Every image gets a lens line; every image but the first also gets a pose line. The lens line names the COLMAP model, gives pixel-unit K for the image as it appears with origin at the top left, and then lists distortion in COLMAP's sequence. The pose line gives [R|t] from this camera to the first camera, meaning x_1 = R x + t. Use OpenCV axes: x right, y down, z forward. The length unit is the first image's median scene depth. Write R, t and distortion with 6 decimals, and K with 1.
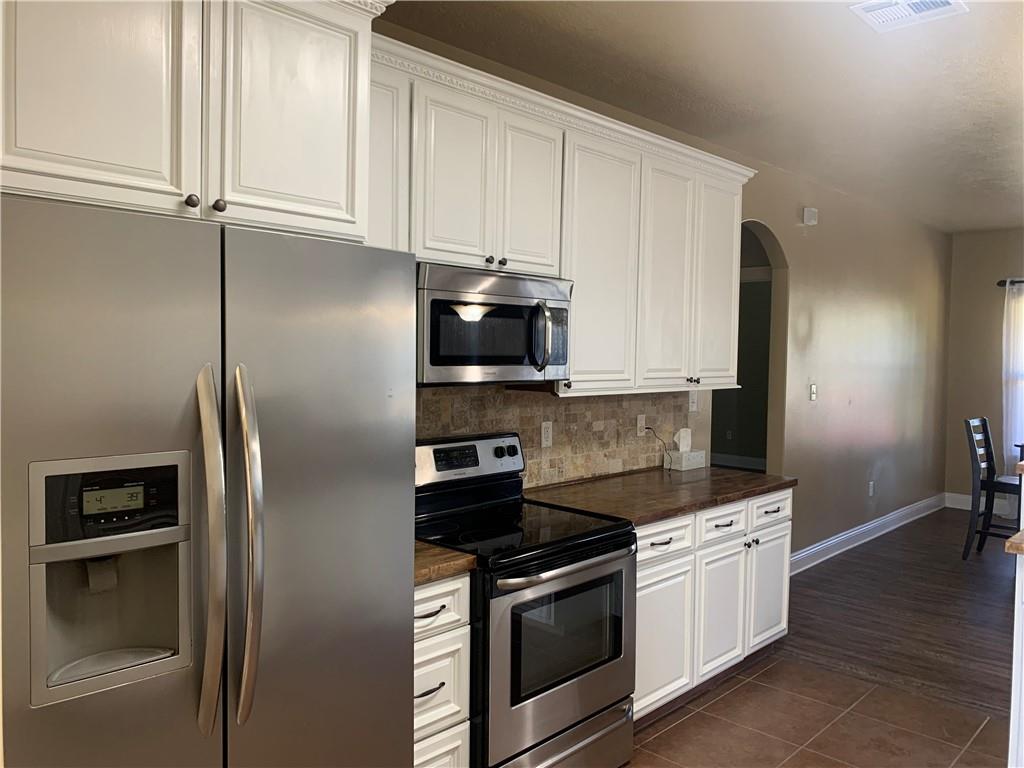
lens RADIAL K [[792.2, 0, 512.0], [0, 792.2, 384.0], [0, 0, 1]] dist [0.004280, -0.001936]
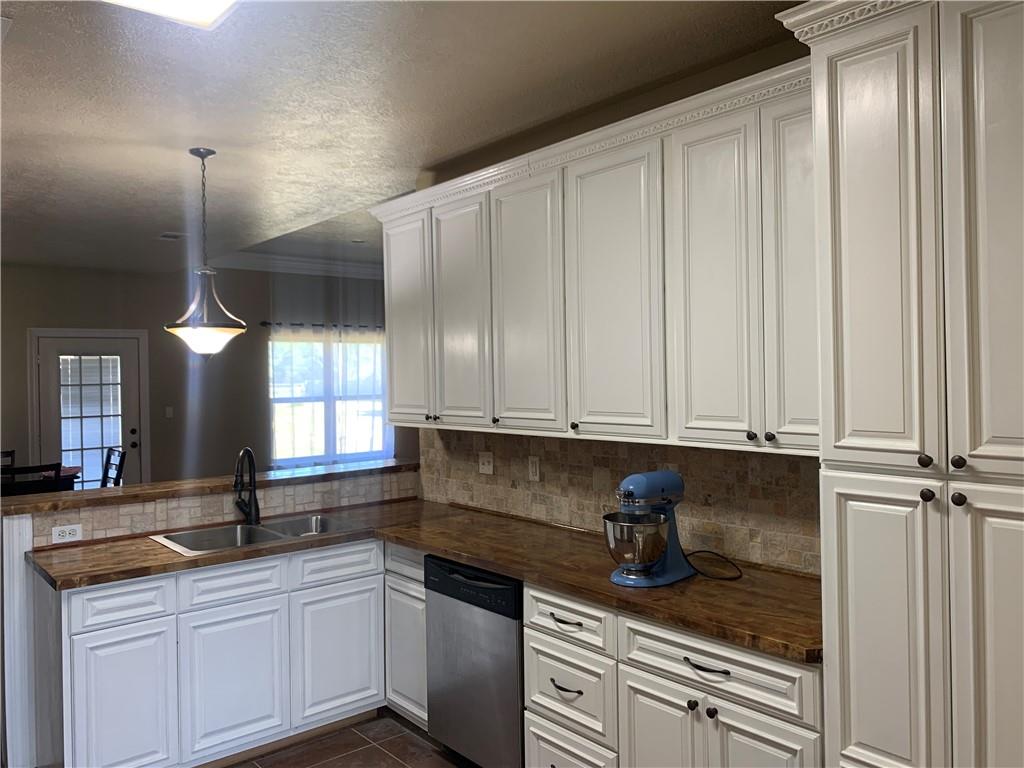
lens RADIAL K [[792.2, 0, 512.0], [0, 792.2, 384.0], [0, 0, 1]] dist [0.004280, -0.001936]
pose [[-0.113800, -0.009753, -0.993456, 1.027624], [-0.046164, 0.998924, -0.004519, -0.040802], [0.992431, 0.045348, -0.114128, 1.031195]]
